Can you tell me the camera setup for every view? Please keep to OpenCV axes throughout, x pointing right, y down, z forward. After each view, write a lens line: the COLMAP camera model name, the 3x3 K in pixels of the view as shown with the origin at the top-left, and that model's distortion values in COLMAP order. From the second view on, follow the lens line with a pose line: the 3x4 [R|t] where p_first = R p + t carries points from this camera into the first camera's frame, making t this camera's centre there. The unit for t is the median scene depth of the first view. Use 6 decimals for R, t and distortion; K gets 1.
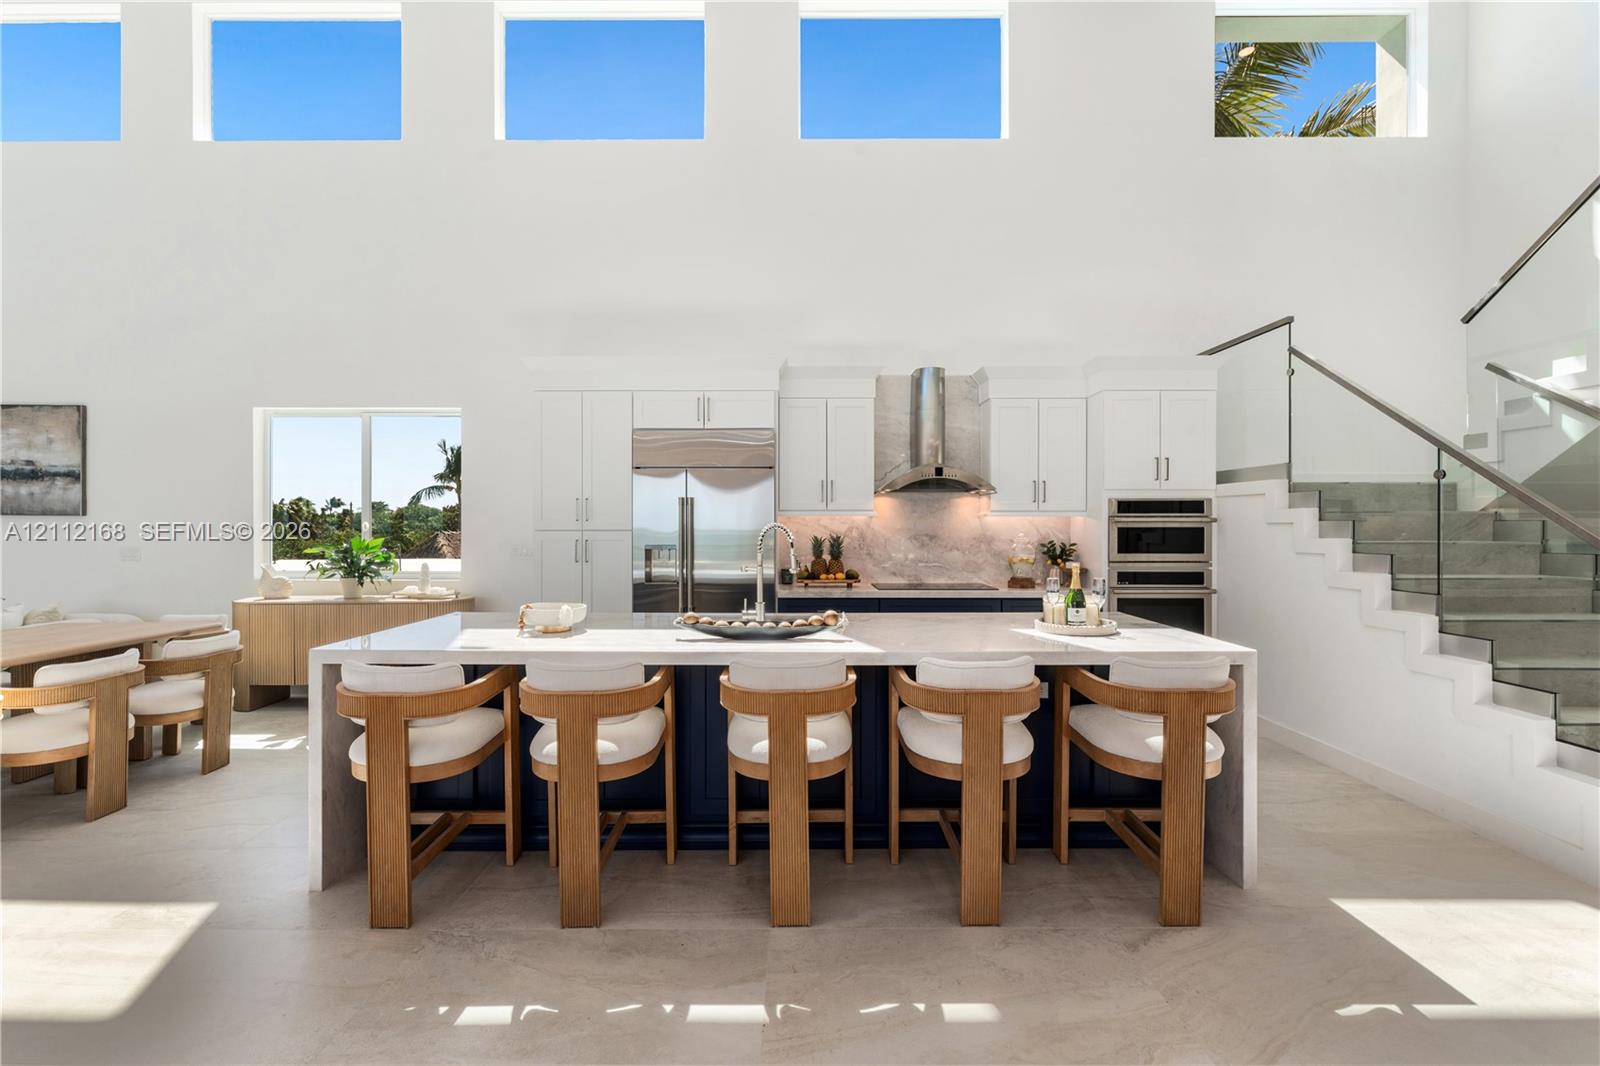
lens RADIAL K [[670.9, 0, 796.7], [0, 670.9, 527.9], [0, 0, 1]] dist [-0.000329, -0.000187]
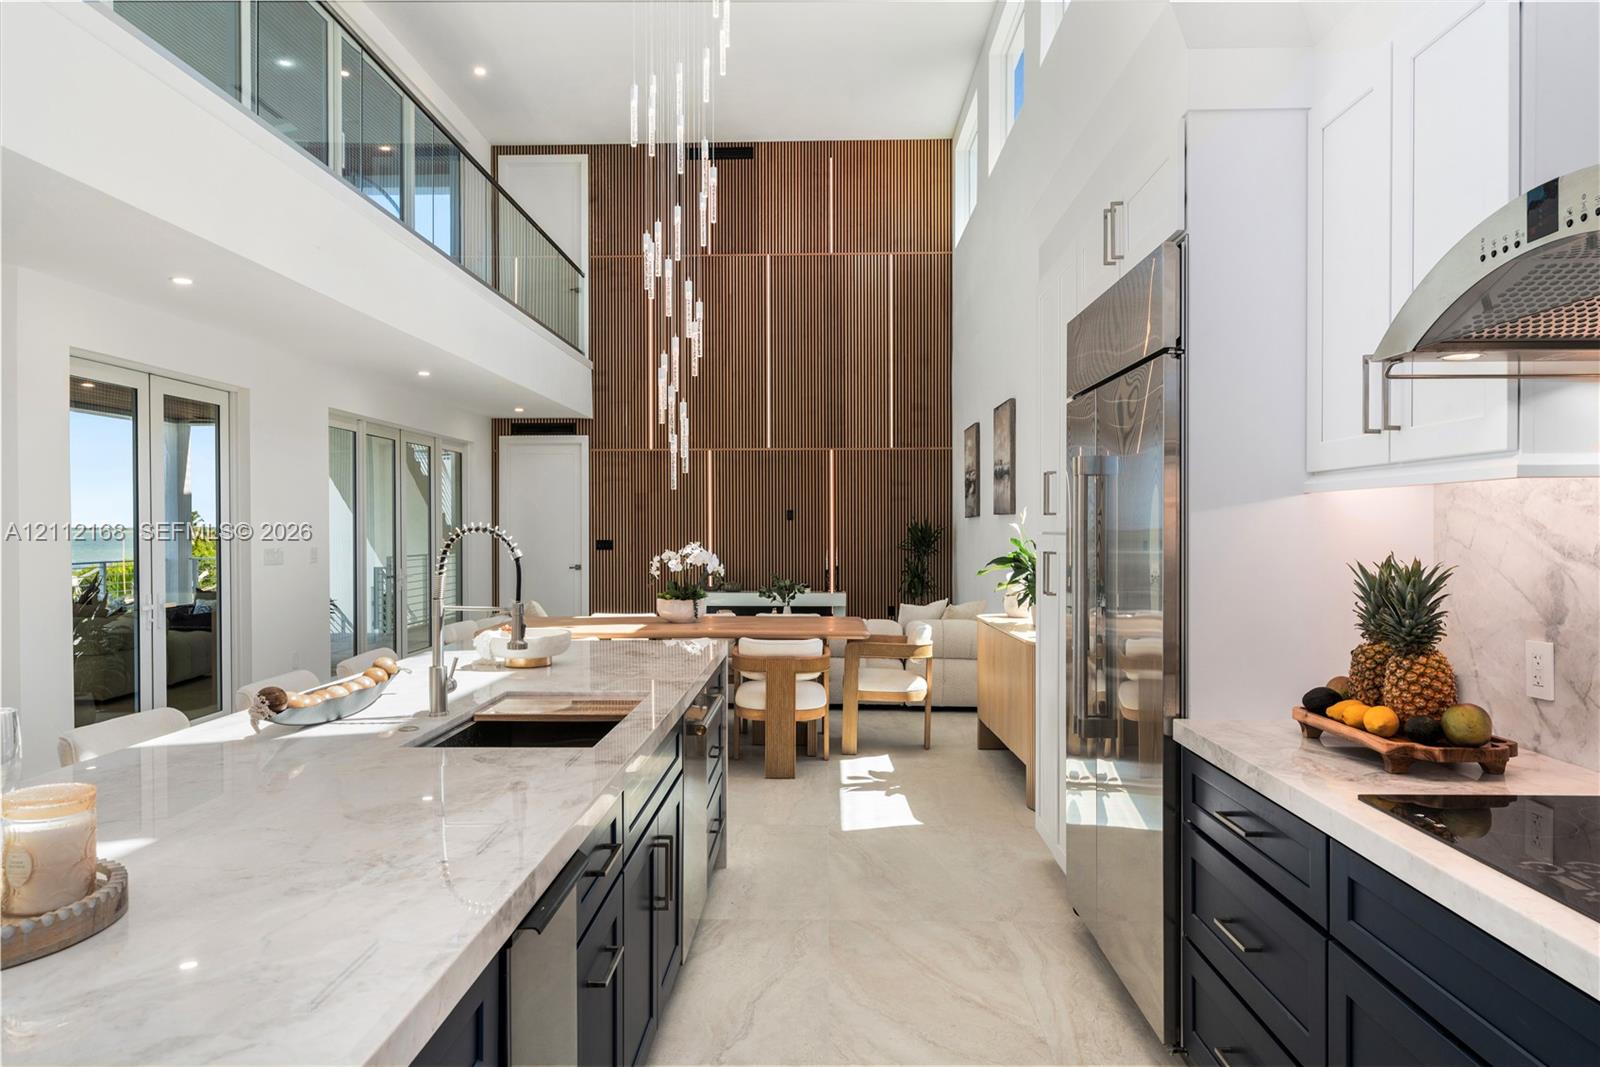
lens RADIAL K [[1055.7, 0, 795.2], [0, 1055.7, 539.2], [0, 0, 1]] dist [0.002144, 0.000277]
pose [[-0.026319, 0.012603, -0.999574, 0.491221], [-0.000795, 0.999920, 0.012628, -0.002012], [0.999653, 0.001127, -0.026307, 0.813459]]
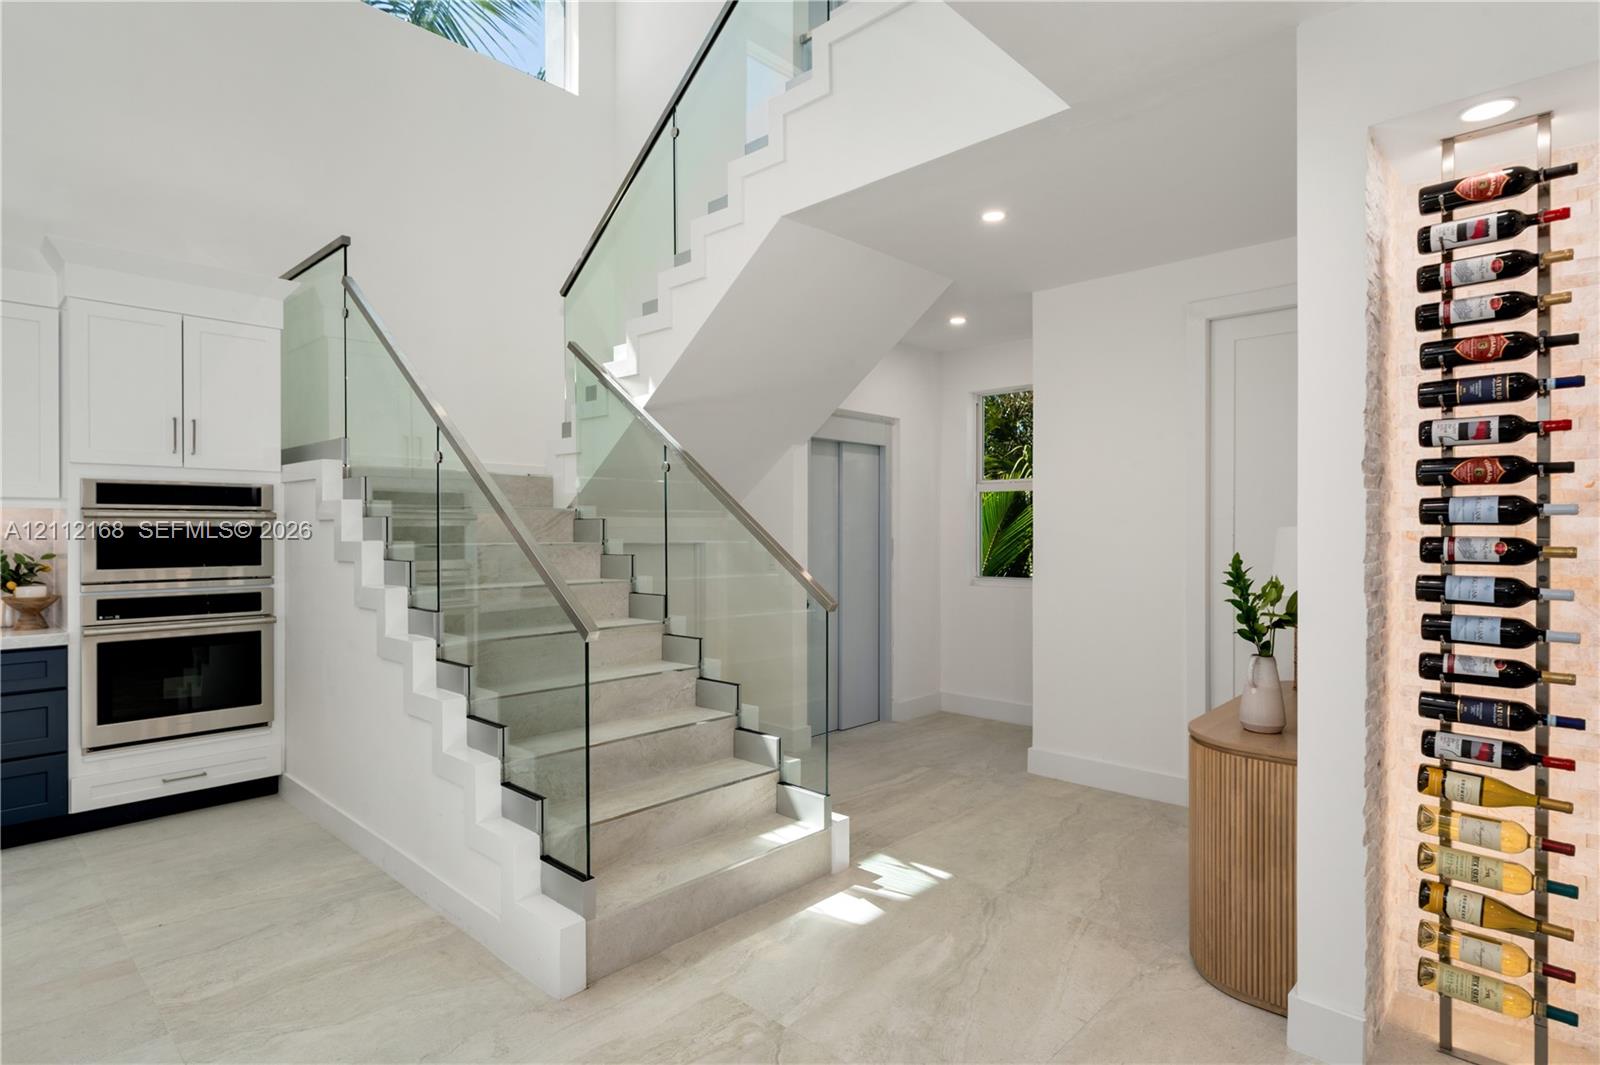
lens RADIAL K [[844.0, 0, 779.7], [0, 844.0, 530.6], [0, 0, 1]] dist [0.012587, 0.000459]
pose [[0.694293, -0.000959, 0.719692, 0.347314], [0.001173, 0.999999, 0.000201, 0.003310], [-0.719692, 0.000705, 0.694293, 0.020628]]
